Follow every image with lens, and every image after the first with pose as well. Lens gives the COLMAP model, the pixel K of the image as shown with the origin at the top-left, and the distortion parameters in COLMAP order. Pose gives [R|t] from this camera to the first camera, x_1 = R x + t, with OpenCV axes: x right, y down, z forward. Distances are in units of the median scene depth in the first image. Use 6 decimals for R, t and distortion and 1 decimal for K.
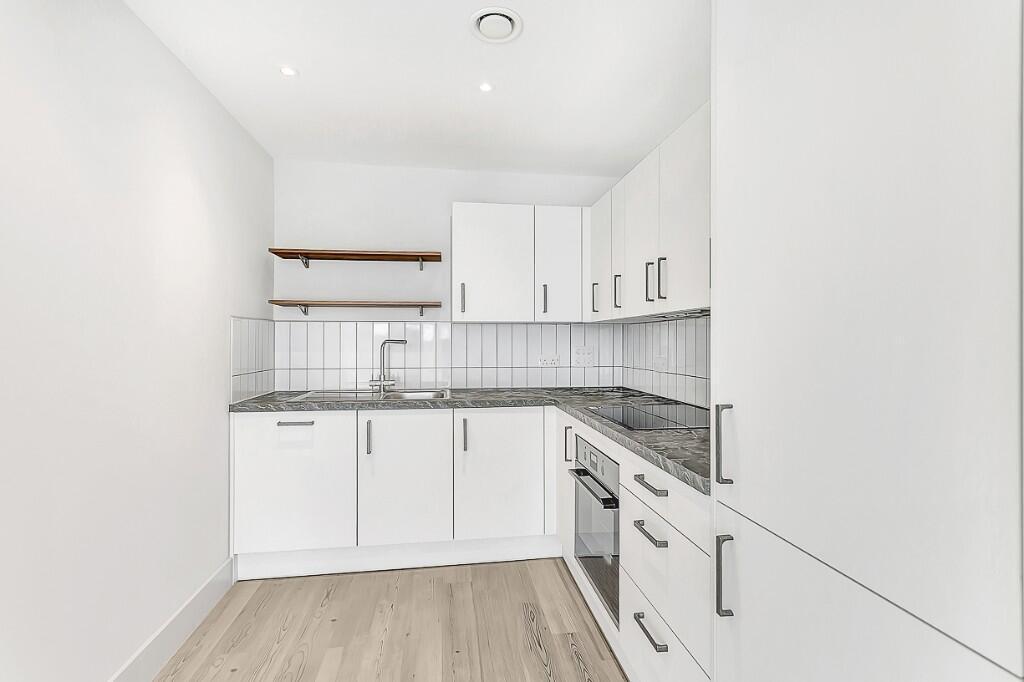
lens RADIAL K [[473.0, 0, 520.4], [0, 473.0, 339.3], [0, 0, 1]] dist [0.002057, 0.000307]
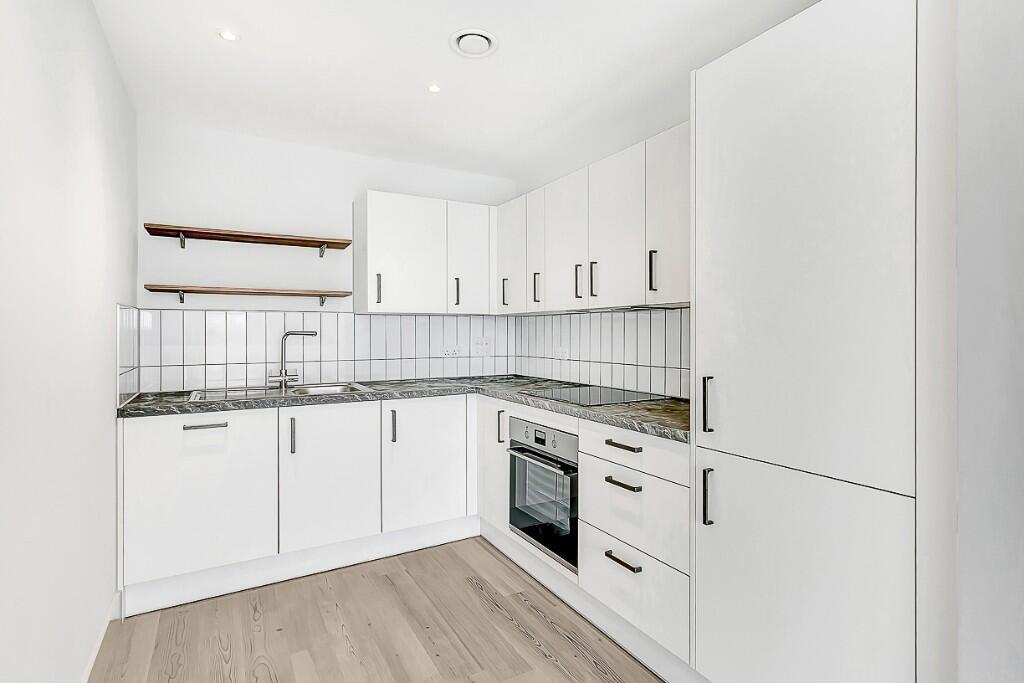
lens RADIAL K [[497.3, 0, 510.7], [0, 497.3, 335.0], [0, 0, 1]] dist [0.000673, 0.000397]
pose [[0.932573, -0.004327, 0.360956, -0.261779], [0.001502, 0.999966, 0.008106, 0.001145], [-0.360978, -0.007017, 0.932548, -0.067447]]
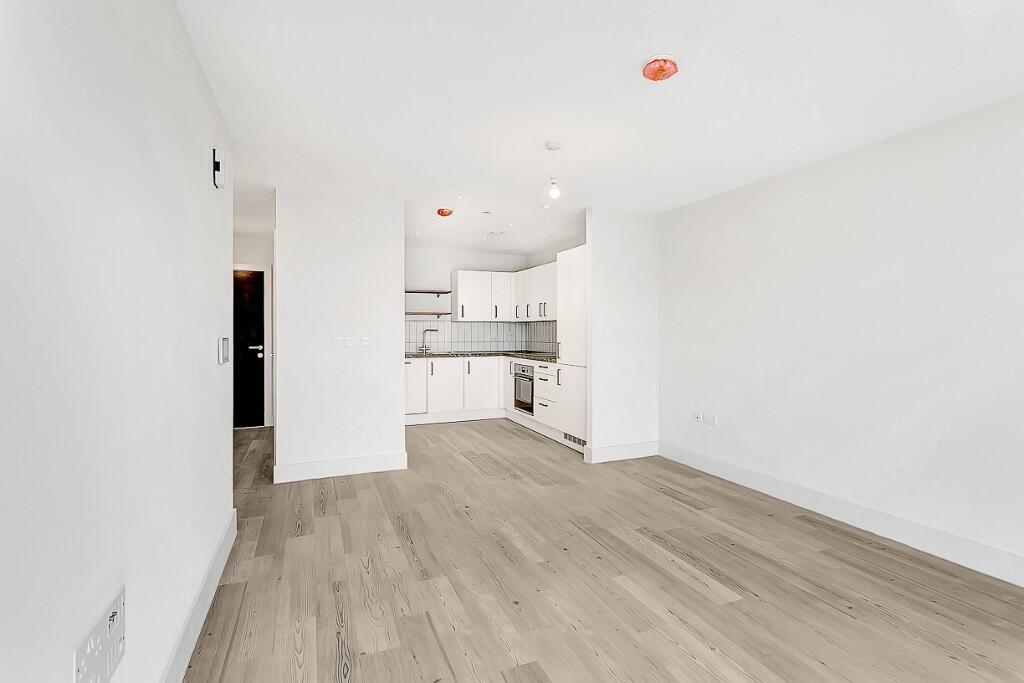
lens RADIAL K [[497.3, 0, 510.7], [0, 497.3, 335.0], [0, 0, 1]] dist [0.000673, 0.000397]
pose [[0.971377, -0.003677, 0.237513, -0.518417], [0.000675, 0.999919, 0.012719, -0.002638], [-0.237540, -0.012195, 0.971301, -1.578315]]
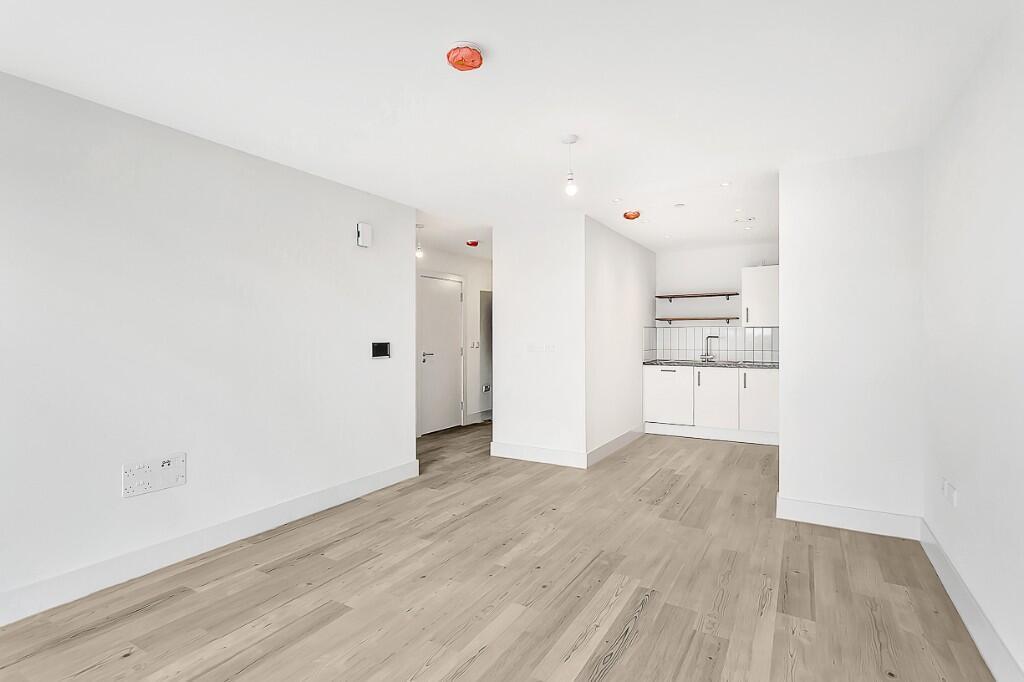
lens RADIAL K [[497.3, 0, 510.7], [0, 497.3, 334.5], [0, 0, 1]] dist [0.000673, 0.000397]
pose [[0.764942, -0.003276, -0.644091, 0.512844], [0.001845, 0.999994, -0.002894, -0.000904], [0.644097, 0.001026, 0.764943, -1.375906]]
